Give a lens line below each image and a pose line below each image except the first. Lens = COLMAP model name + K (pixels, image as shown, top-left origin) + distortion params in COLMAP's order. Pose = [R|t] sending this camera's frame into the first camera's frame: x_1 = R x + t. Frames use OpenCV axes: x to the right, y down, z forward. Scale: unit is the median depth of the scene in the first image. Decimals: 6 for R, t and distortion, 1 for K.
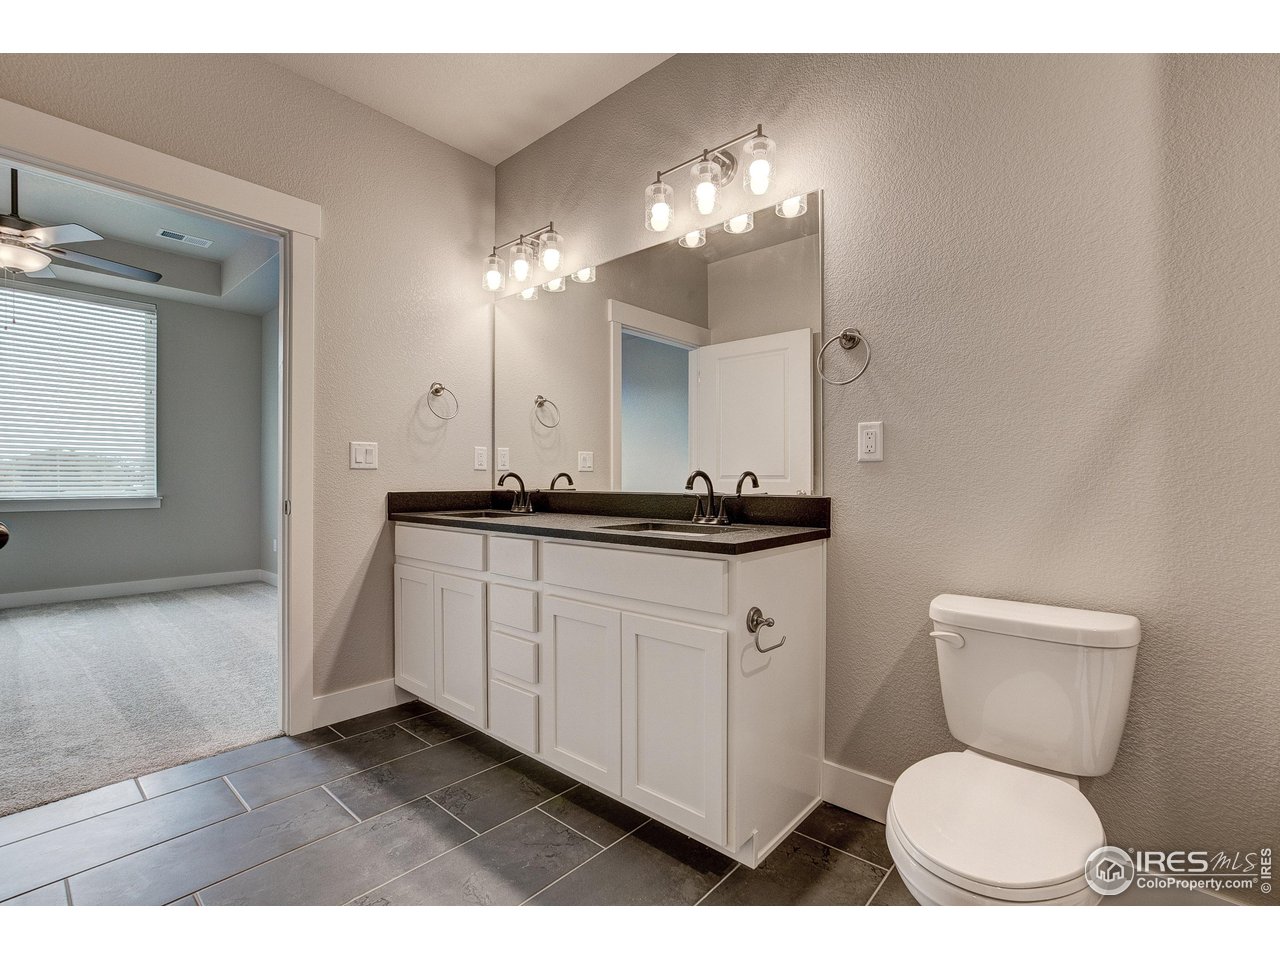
lens RADIAL K [[577.7, 0, 644.7], [0, 577.7, 474.2], [0, 0, 1]] dist [-0.019078, 0.000235]
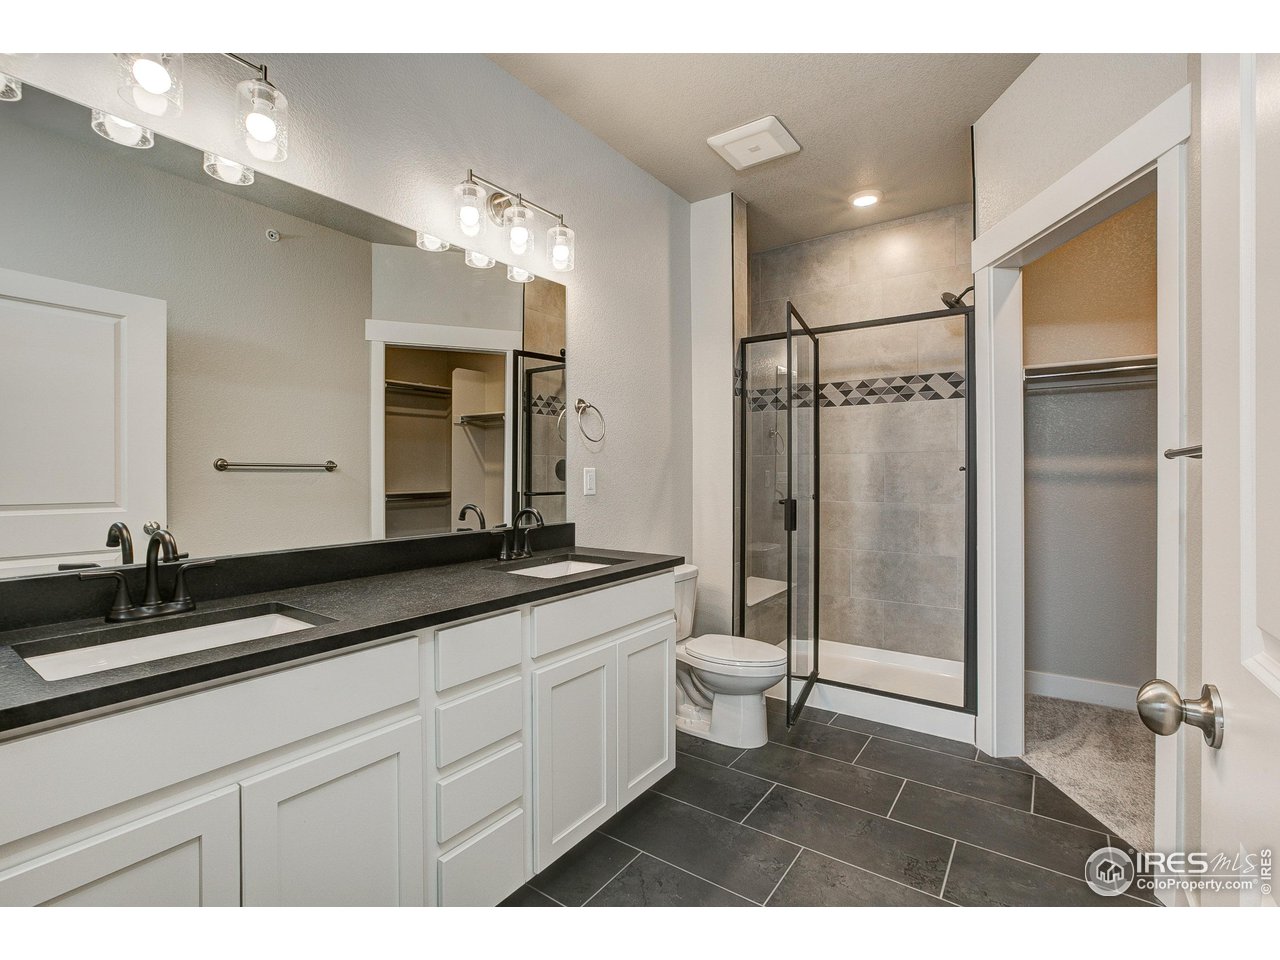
lens RADIAL K [[577.7, 0, 644.7], [0, 577.7, 474.2], [0, 0, 1]] dist [-0.019078, 0.000235]
pose [[-0.095875, 0.001869, 0.995392, -1.053668], [-0.002663, 0.999994, -0.002134, -0.070463], [-0.995390, -0.002855, -0.095869, 0.986434]]
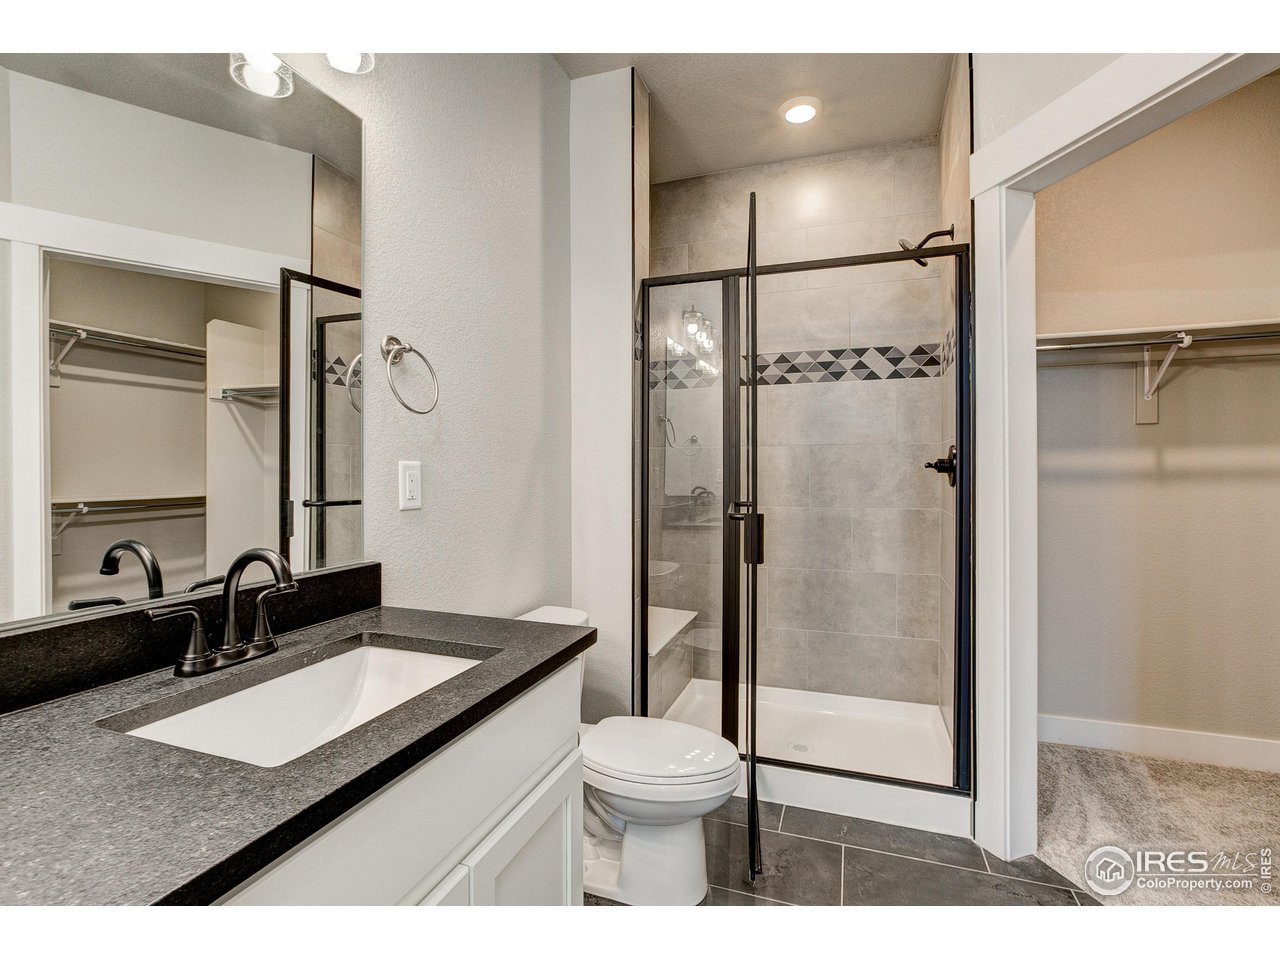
lens RADIAL K [[577.7, 0, 644.7], [0, 577.7, 474.2], [0, 0, 1]] dist [-0.019078, 0.000235]
pose [[-0.364066, -0.003724, 0.931366, -0.485103], [-0.002321, 0.999993, 0.003091, -0.074308], [-0.931370, -0.001036, -0.364072, 0.972418]]
